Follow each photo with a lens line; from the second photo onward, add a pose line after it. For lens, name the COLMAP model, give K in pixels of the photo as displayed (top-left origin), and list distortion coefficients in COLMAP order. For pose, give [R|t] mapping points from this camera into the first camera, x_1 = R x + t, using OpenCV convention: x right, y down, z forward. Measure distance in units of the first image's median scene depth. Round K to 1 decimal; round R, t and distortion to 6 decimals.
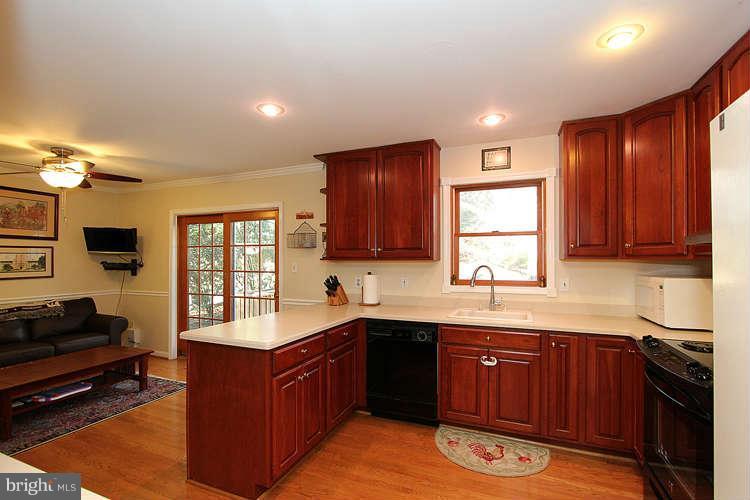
lens RADIAL K [[354.0, 0, 367.4], [0, 354.0, 257.5], [0, 0, 1]] dist [-0.019195, 0.002514]
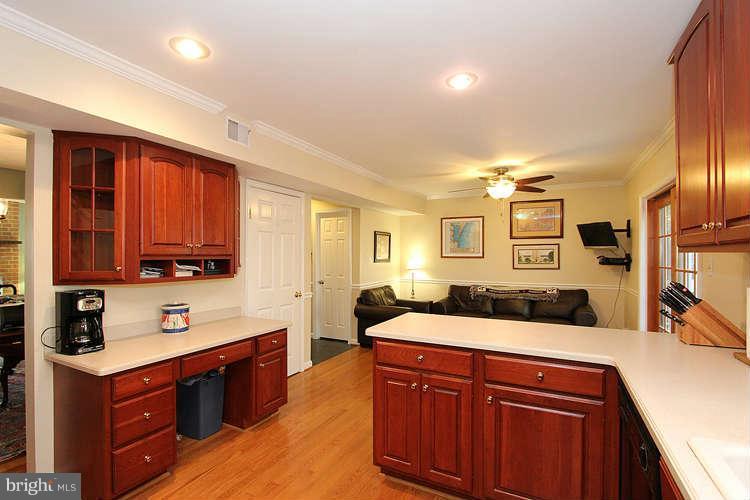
lens RADIAL K [[354.0, 0, 381.3], [0, 354.0, 254.4], [0, 0, 1]] dist [-0.019195, 0.002514]
pose [[-0.068886, -0.004377, -0.997615, 0.360766], [0.006747, 0.999965, -0.004854, 0.008686], [0.997602, -0.007065, -0.068854, 0.507013]]
